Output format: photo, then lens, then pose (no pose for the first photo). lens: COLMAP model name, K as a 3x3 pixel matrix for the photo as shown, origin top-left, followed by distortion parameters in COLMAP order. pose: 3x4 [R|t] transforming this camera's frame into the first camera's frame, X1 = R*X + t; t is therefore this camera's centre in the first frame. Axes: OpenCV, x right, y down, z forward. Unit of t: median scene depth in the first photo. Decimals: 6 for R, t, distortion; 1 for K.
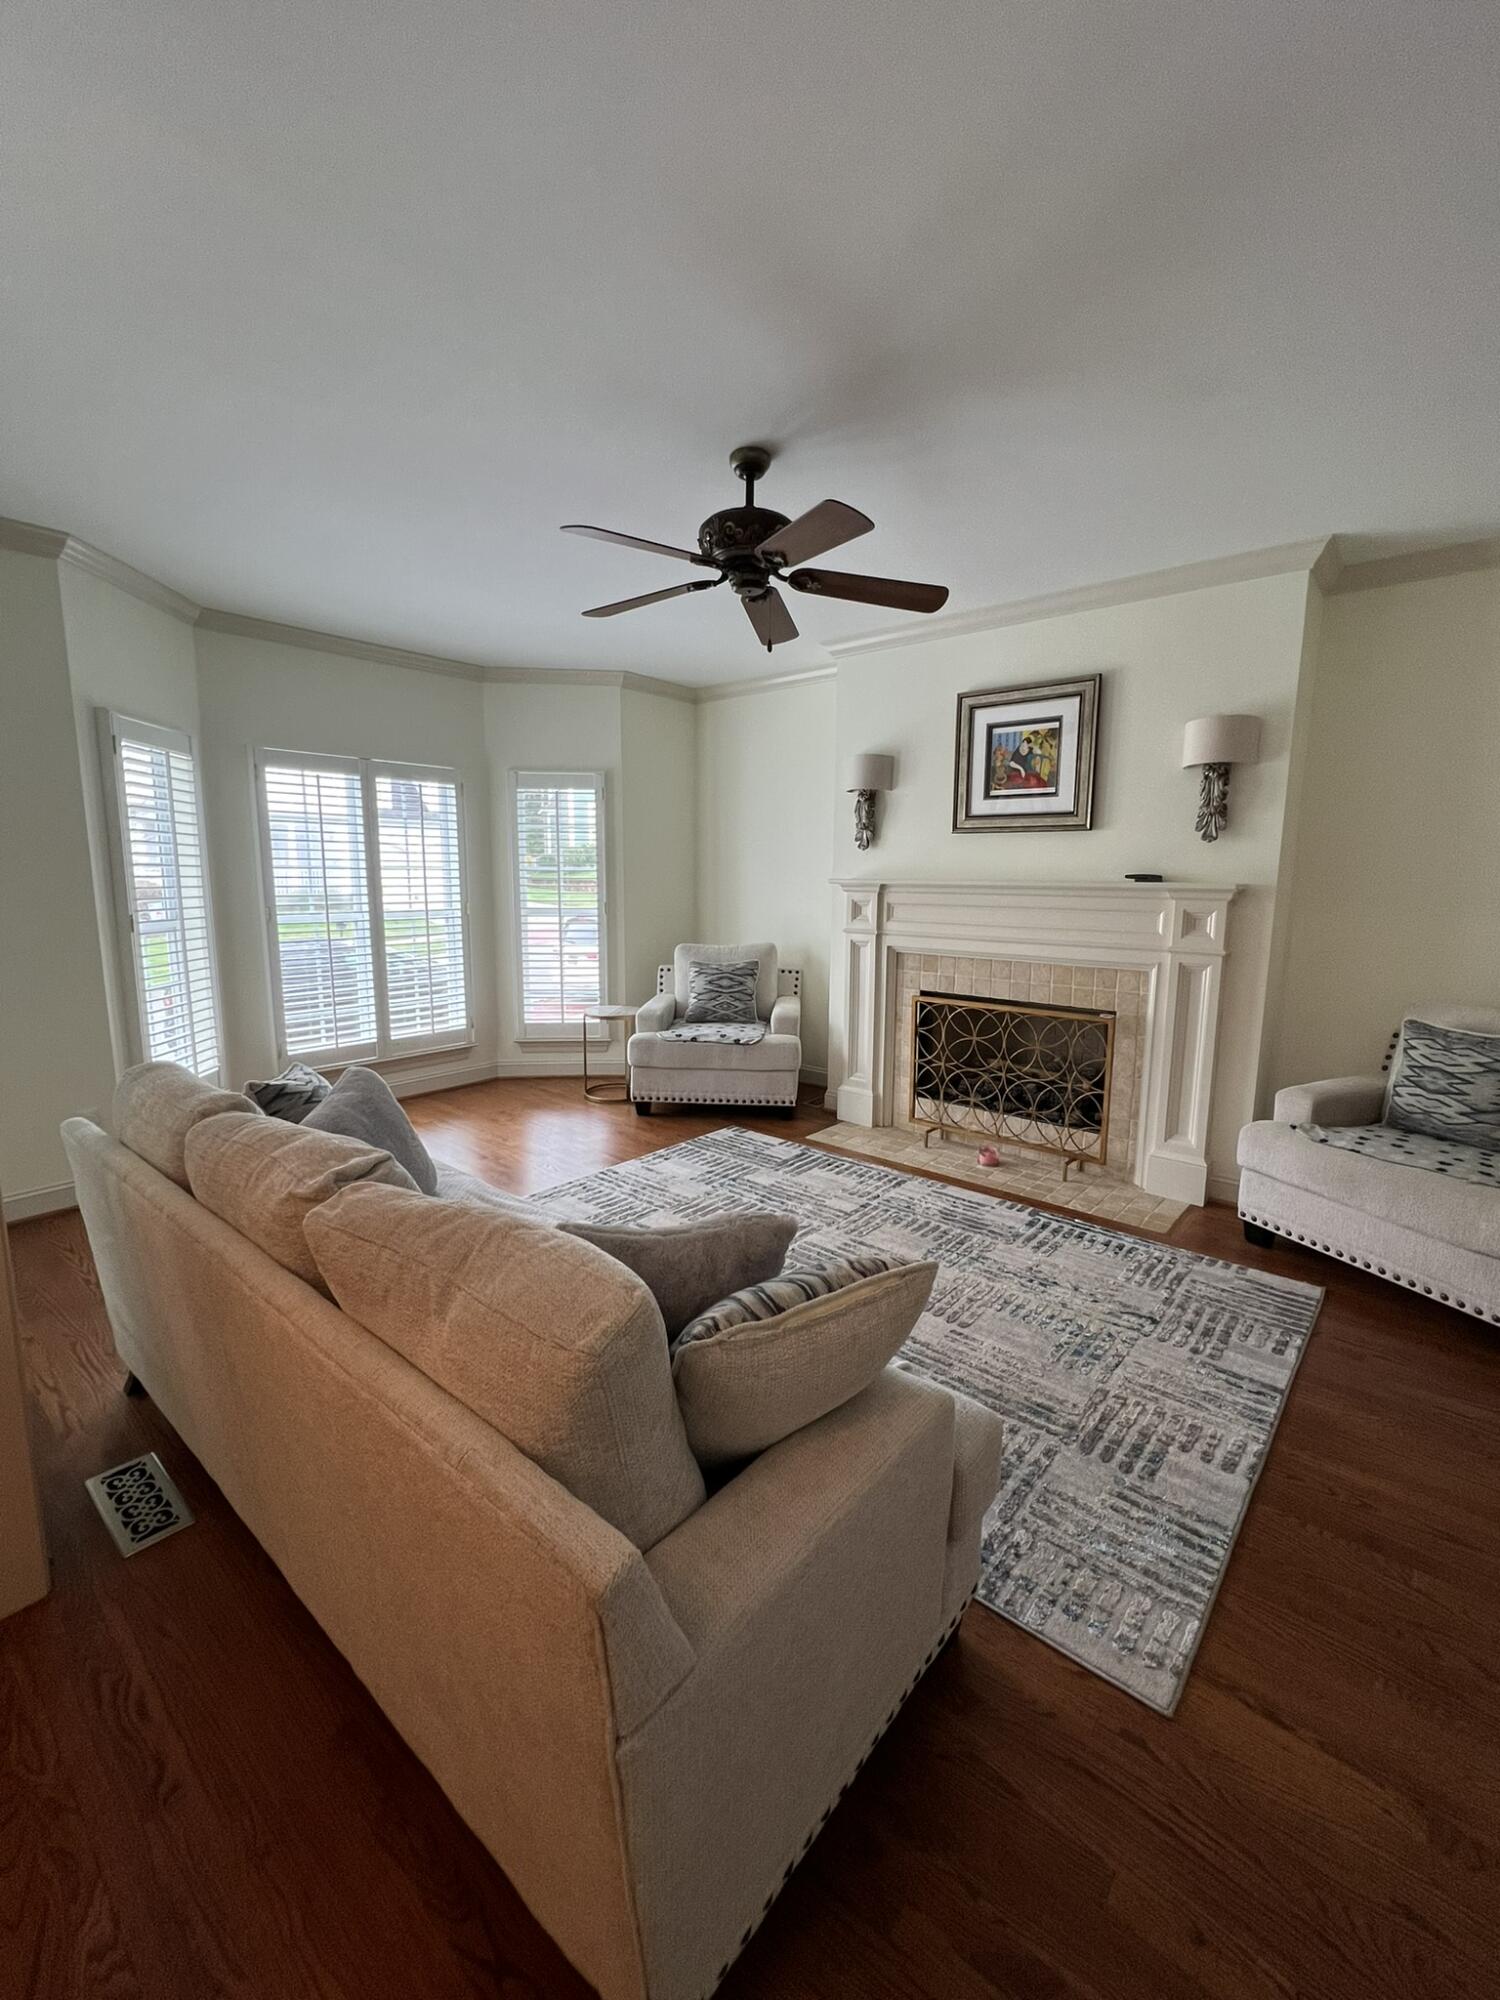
lens RADIAL K [[803.8, 0, 743.1], [0, 803.8, 994.4], [0, 0, 1]] dist [0.003241, 0.000416]
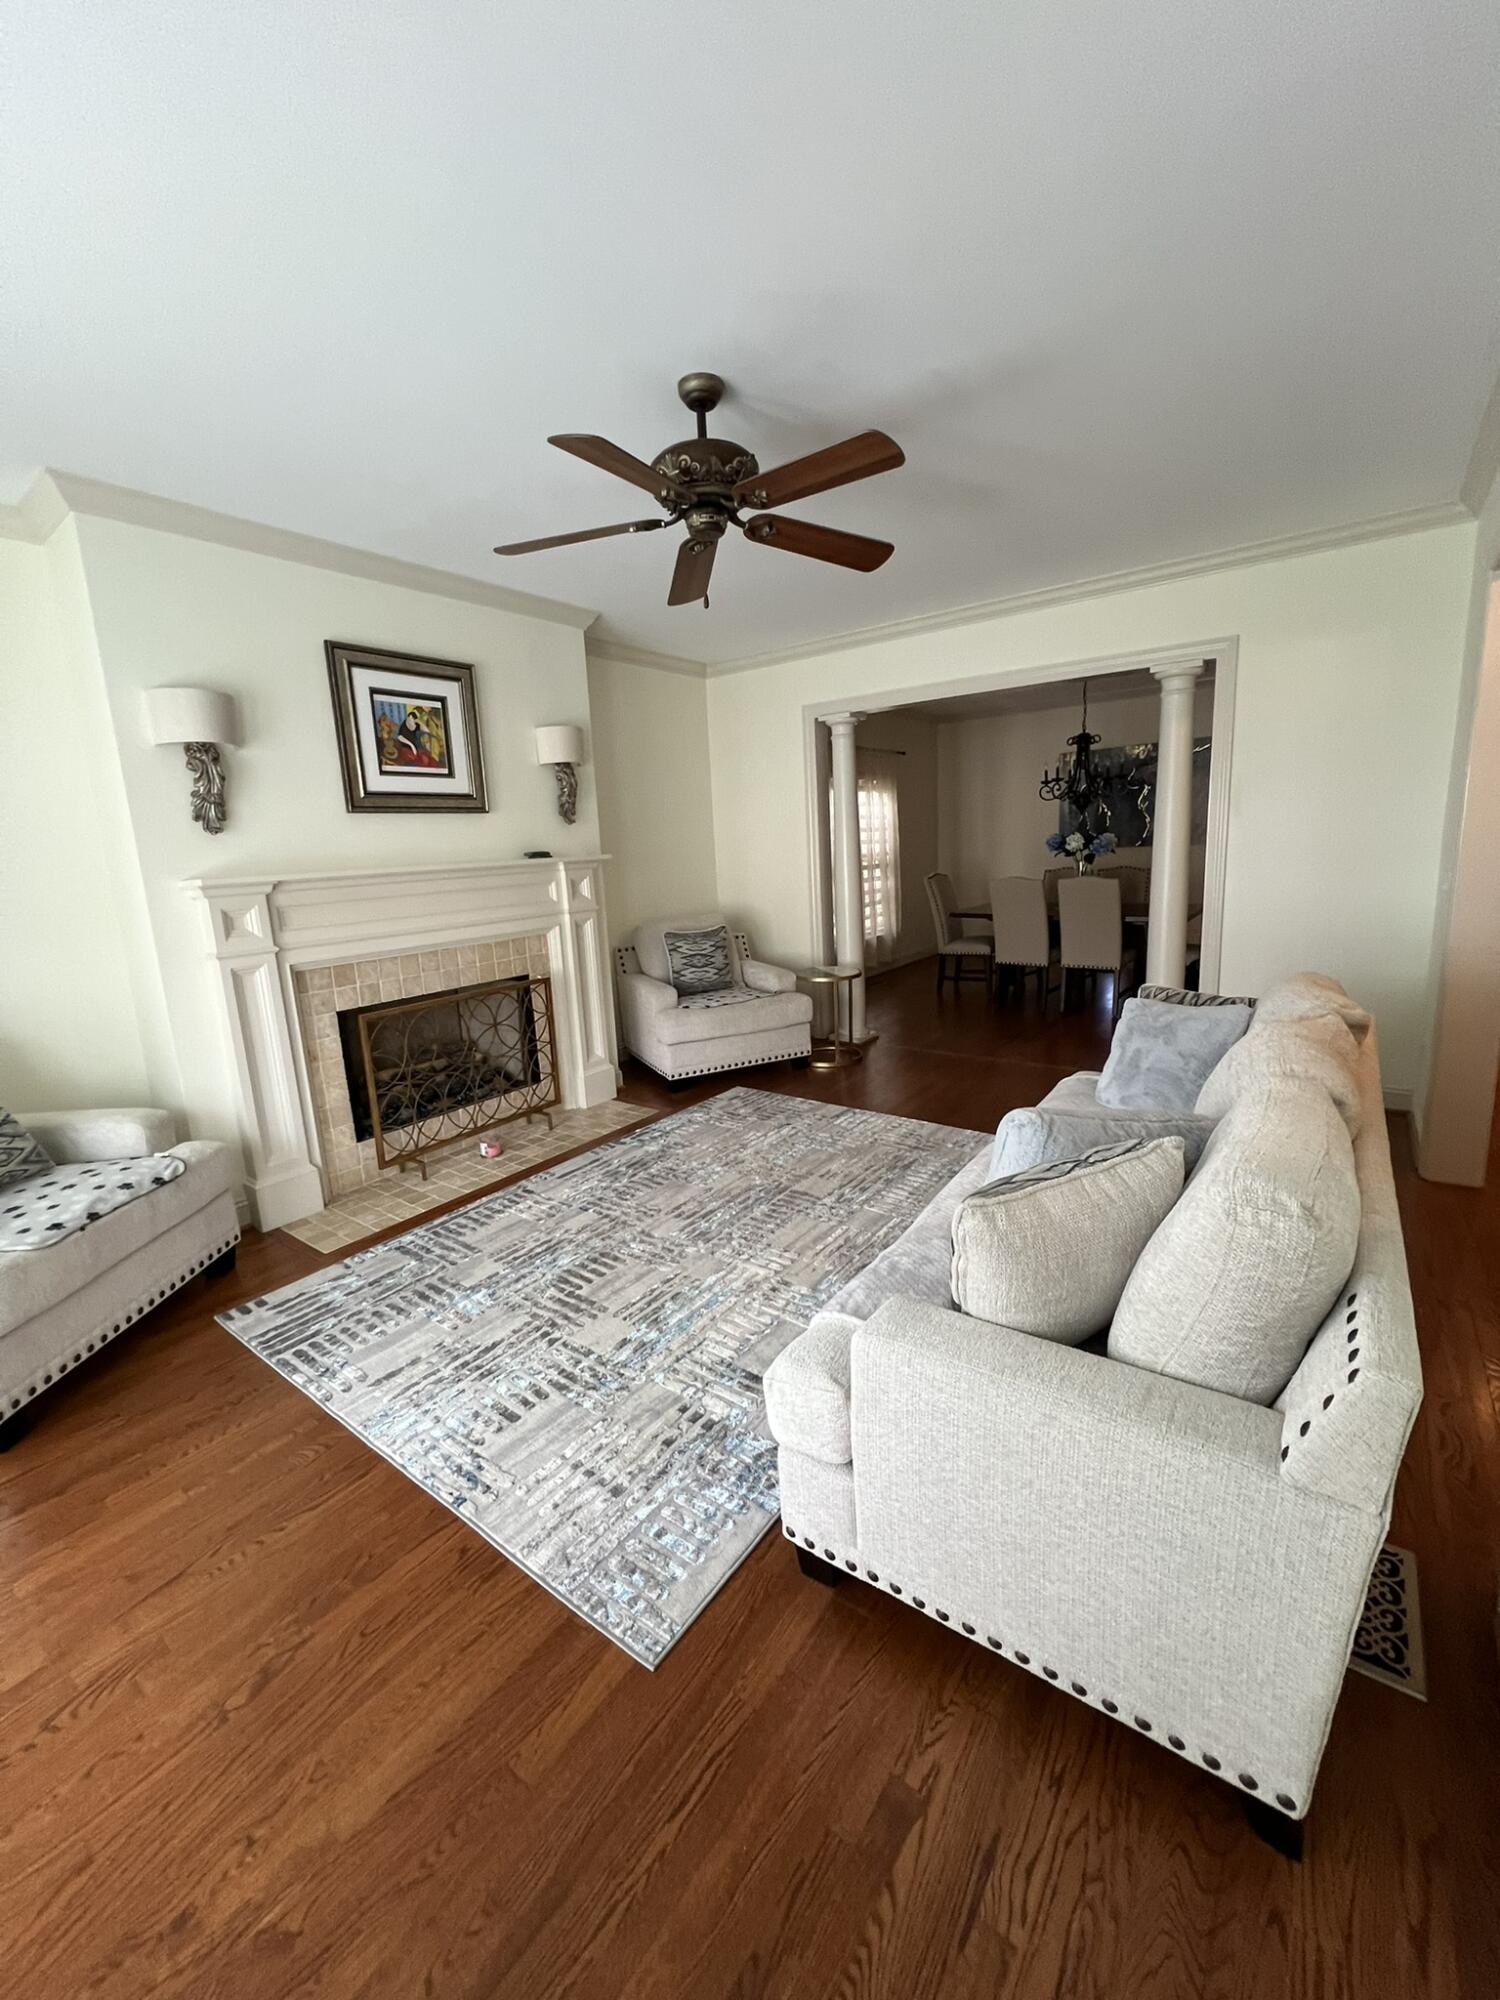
lens RADIAL K [[803.8, 0, 740.8], [0, 803.8, 997.0], [0, 0, 1]] dist [0.003241, 0.000416]
pose [[-0.057553, -0.194322, 0.979248, -0.658538], [0.198134, 0.959139, 0.201976, -0.114856], [-0.978484, 0.205647, -0.016699, 0.714299]]
